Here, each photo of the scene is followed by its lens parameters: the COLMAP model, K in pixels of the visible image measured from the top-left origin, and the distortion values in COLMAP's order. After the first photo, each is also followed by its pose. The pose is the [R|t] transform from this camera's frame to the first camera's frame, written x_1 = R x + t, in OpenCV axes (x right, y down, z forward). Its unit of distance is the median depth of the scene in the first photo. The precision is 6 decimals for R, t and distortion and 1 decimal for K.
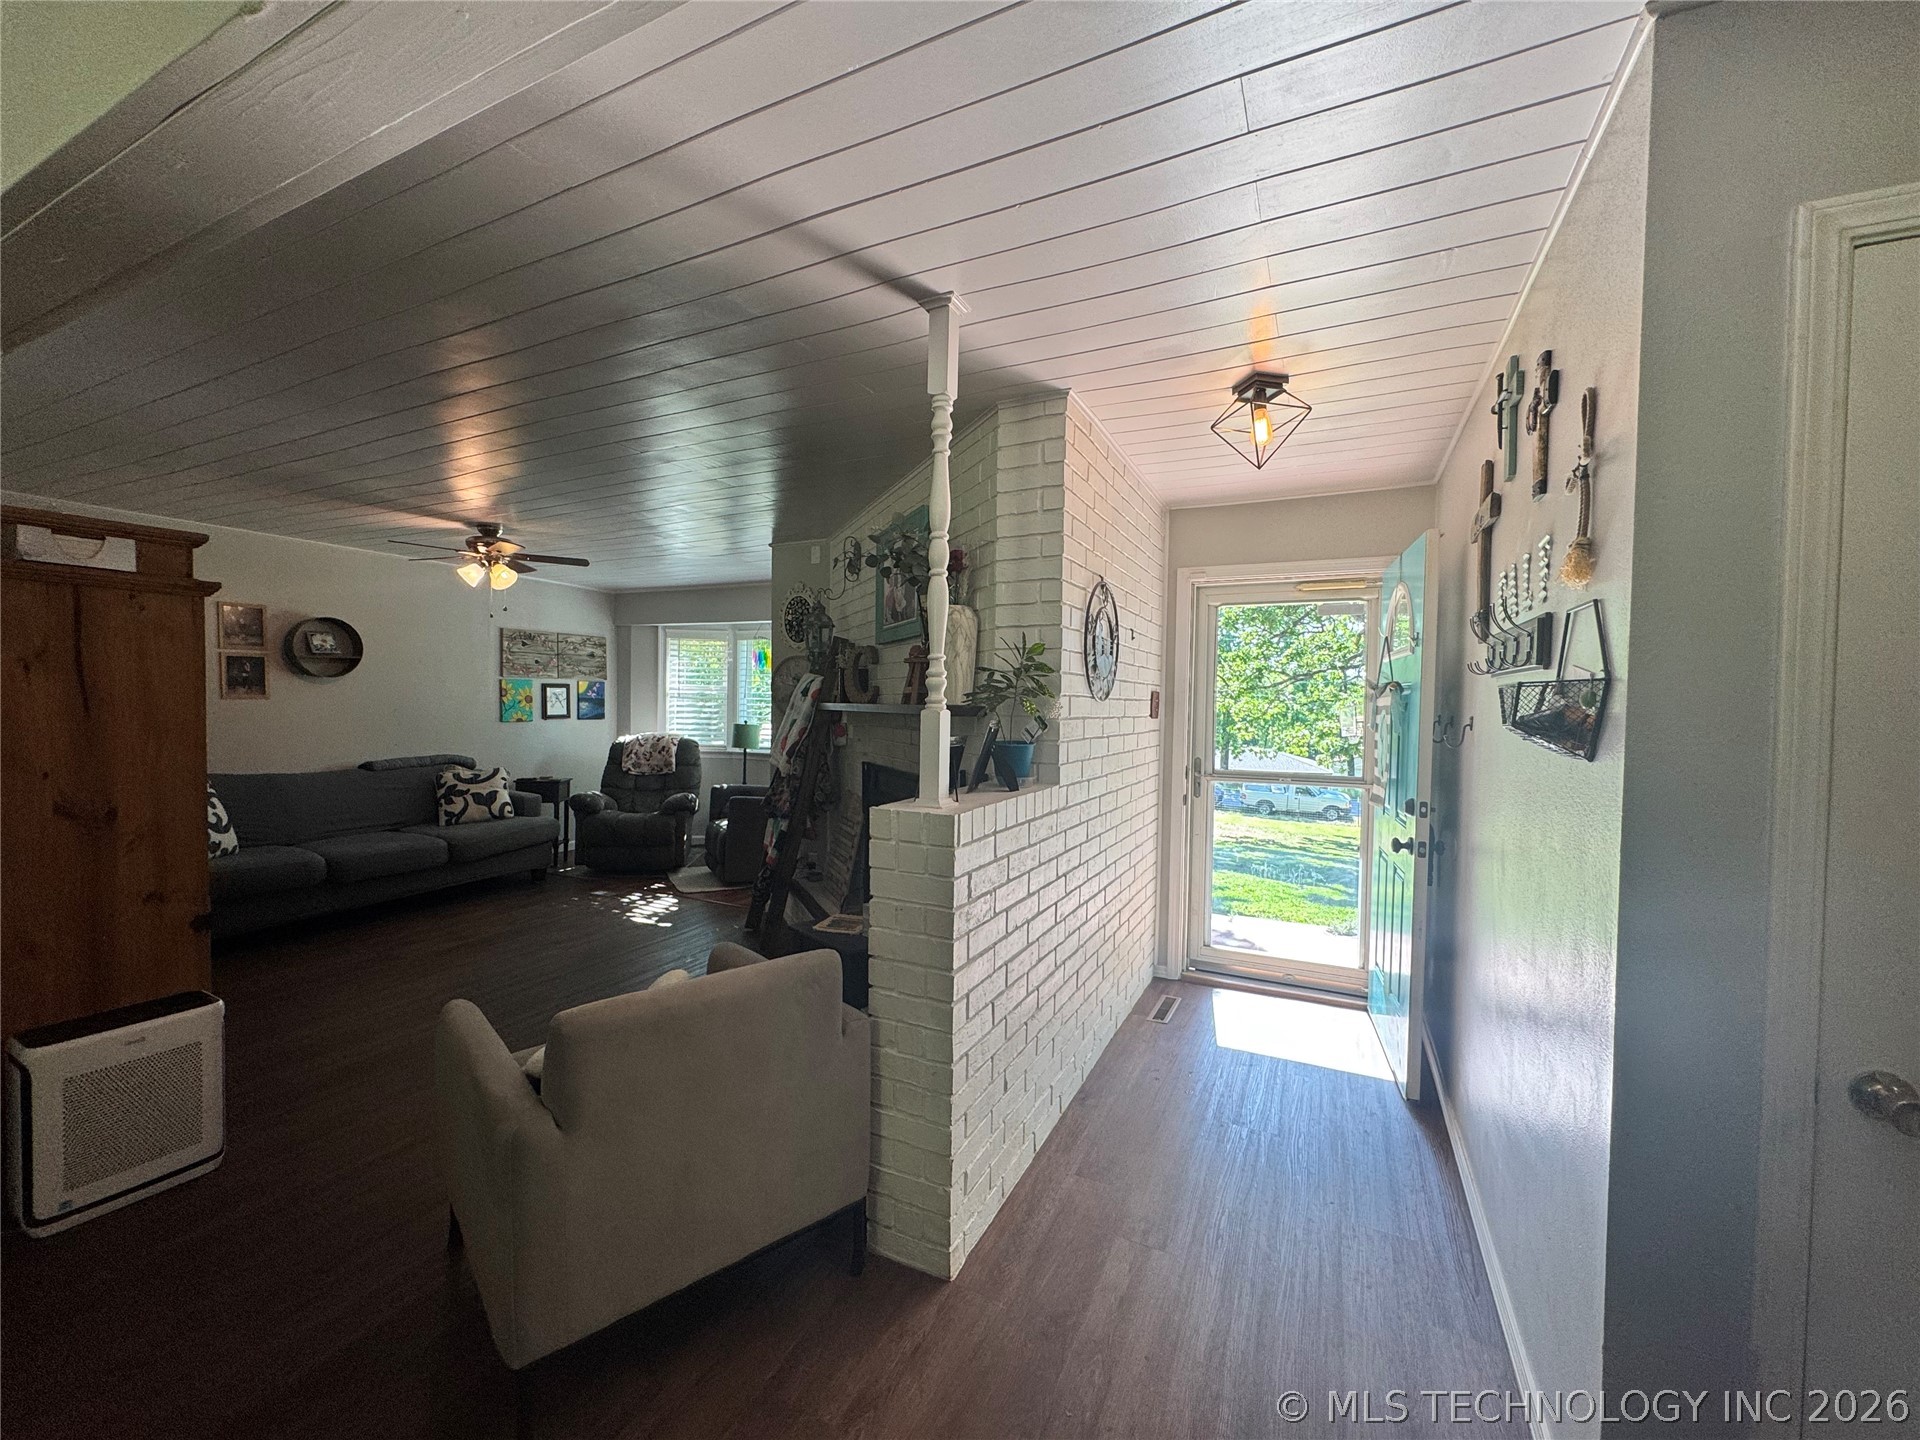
lens RADIAL K [[771.5, 0, 960.0], [0, 771.5, 720.0], [0, 0, 1]] dist [-0.001378, -0.000218]
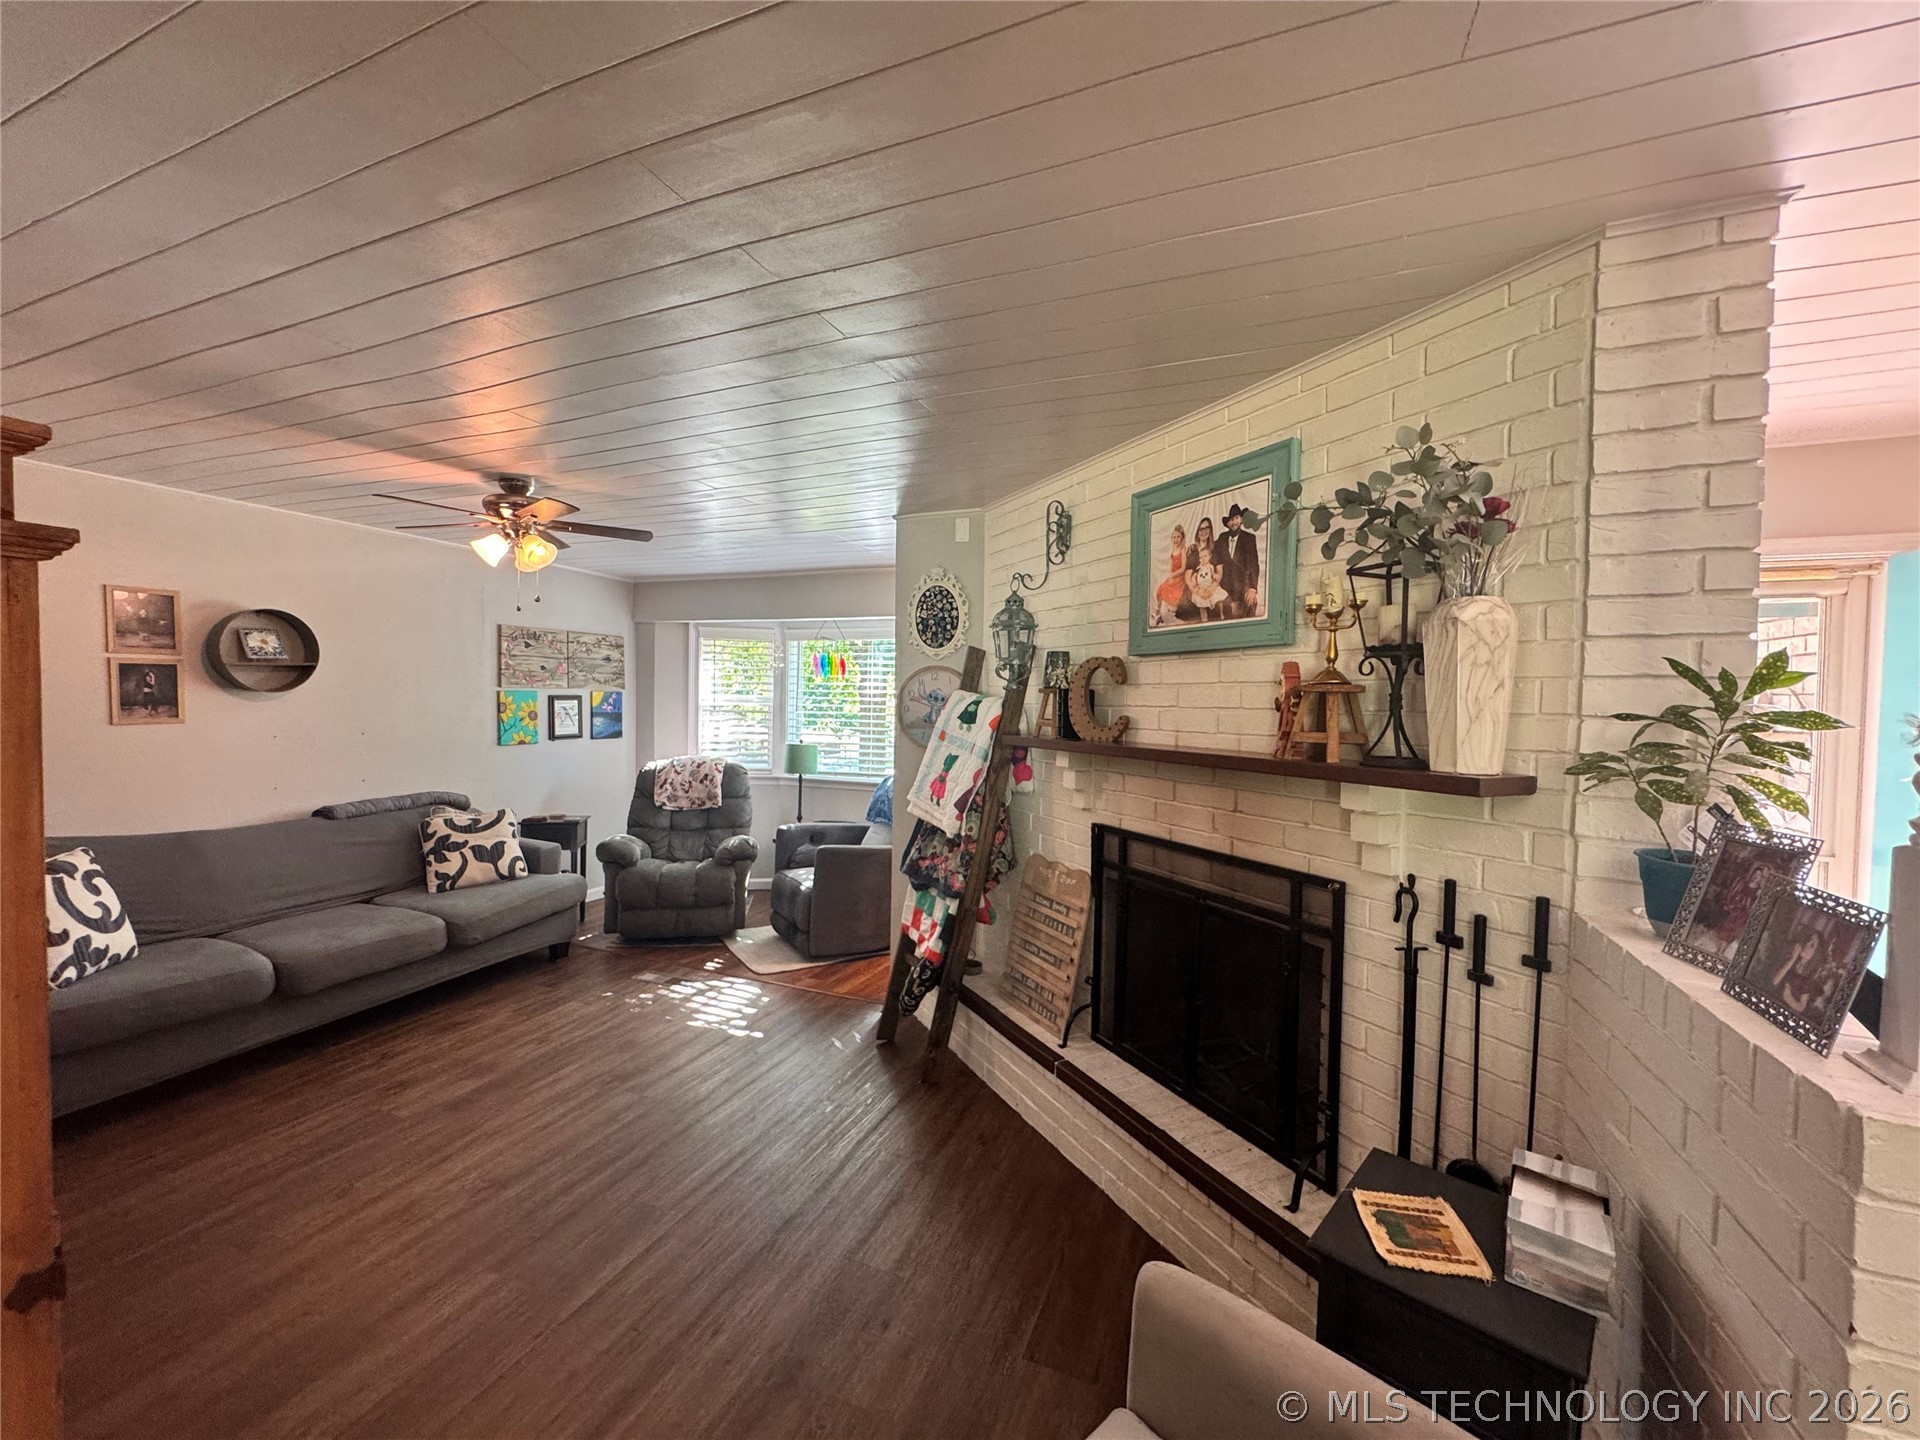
lens RADIAL K [[771.5, 0, 960.0], [0, 771.5, 720.0], [0, 0, 1]] dist [-0.001378, -0.000218]
pose [[0.998199, -0.000518, 0.059990, -0.206055], [0.000304, 0.999994, 0.003583, -0.029869], [-0.059991, -0.003558, 0.998193, 0.227444]]
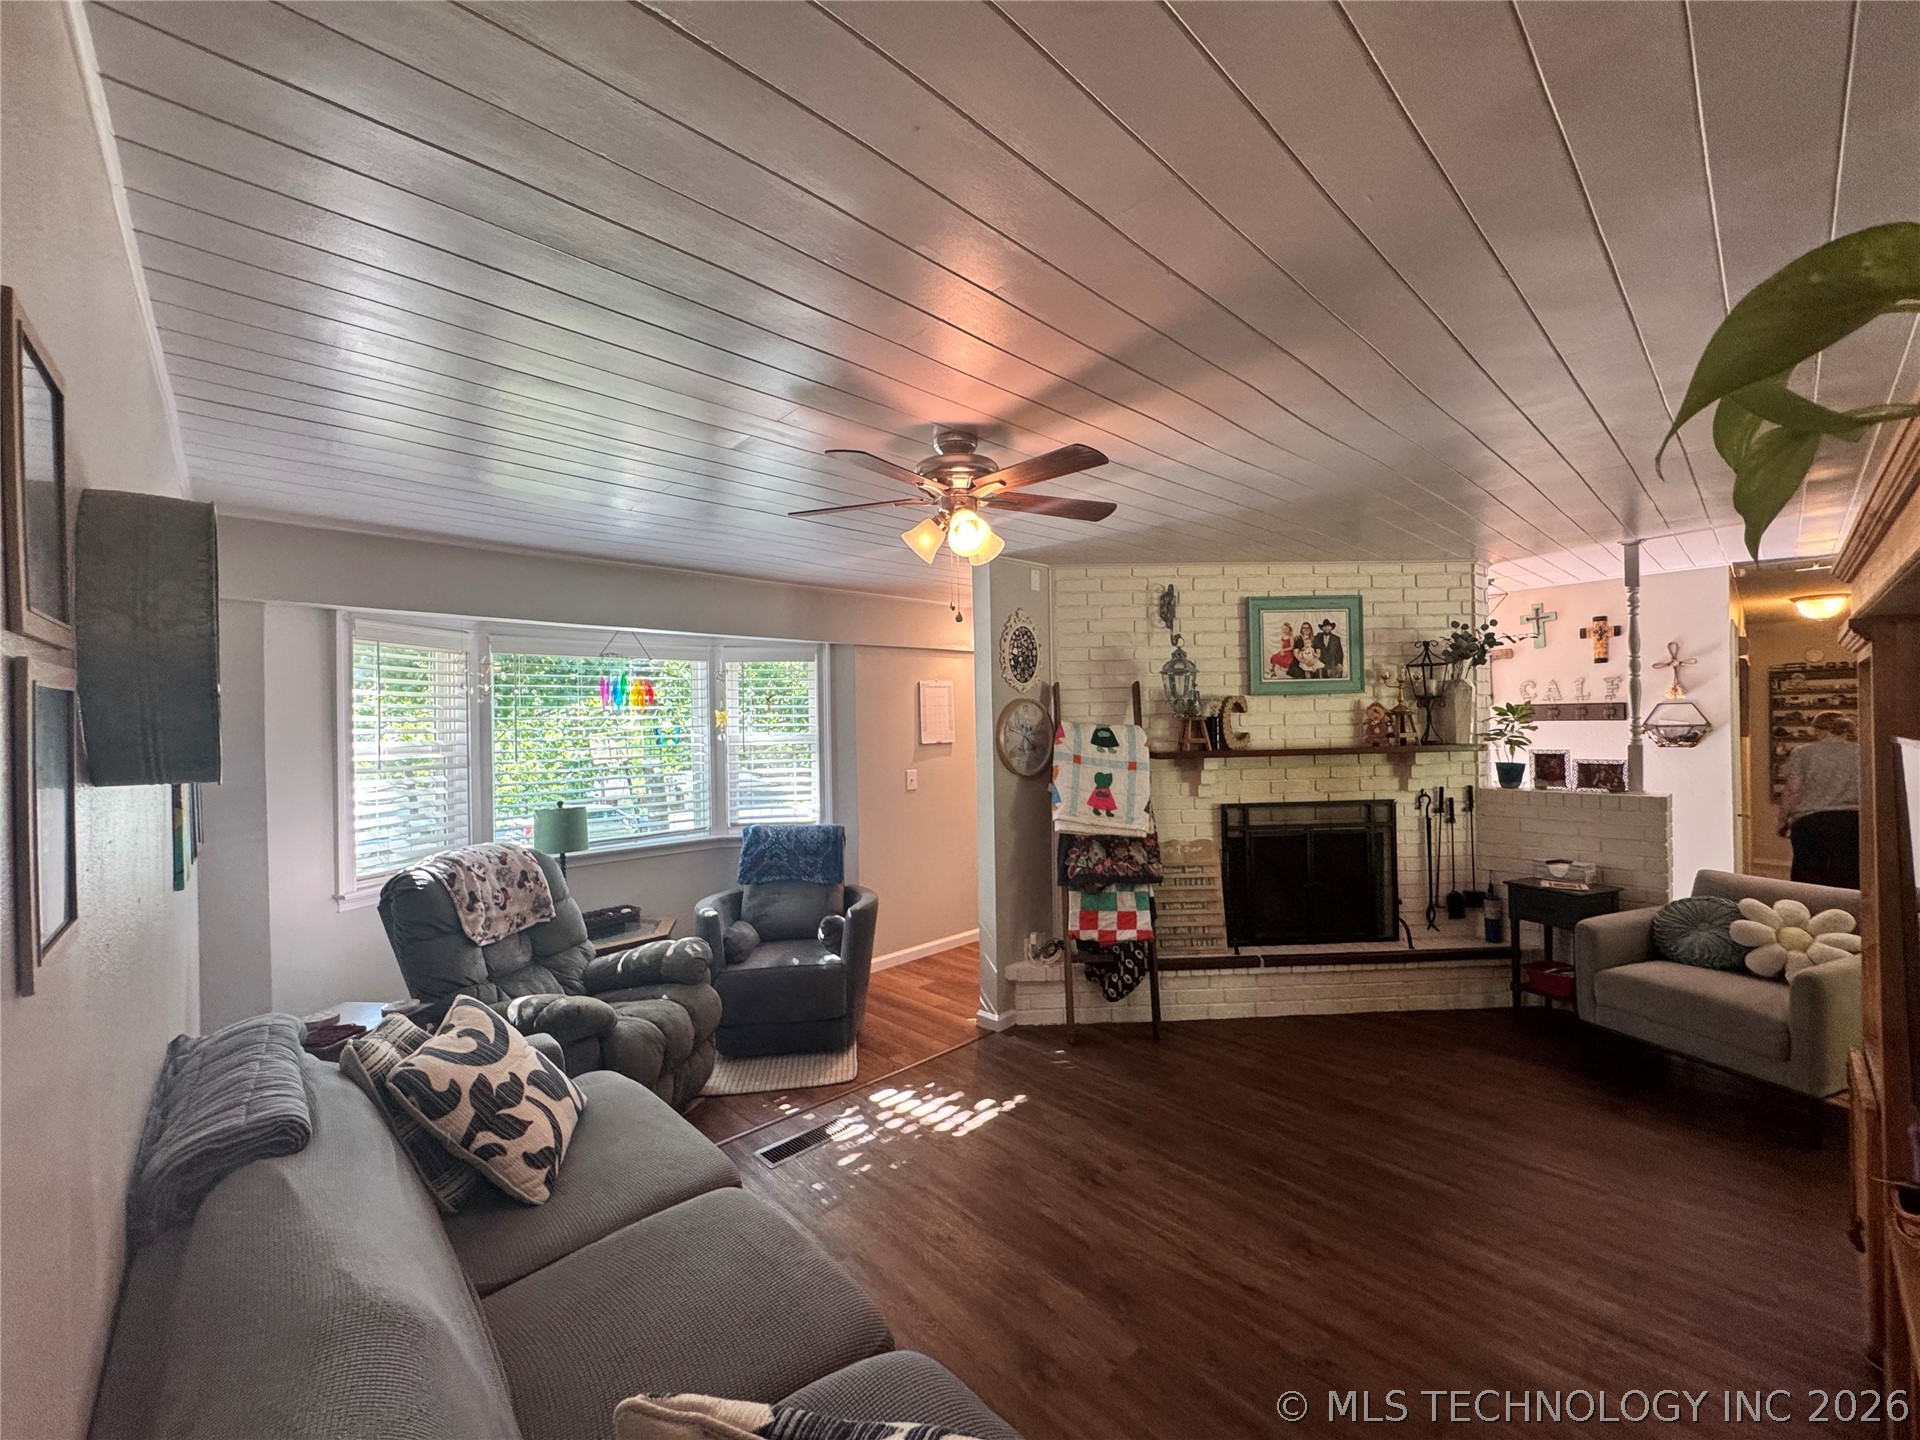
lens RADIAL K [[763.2, 0, 960.0], [0, 763.2, 720.0], [0, 0, 1]] dist [0.002702, -0.000016]
pose [[0.353864, -0.017567, 0.935132, -0.886300], [0.049256, 0.998786, 0.000124, -0.057146], [-0.933999, 0.046017, 0.354300, 0.692371]]
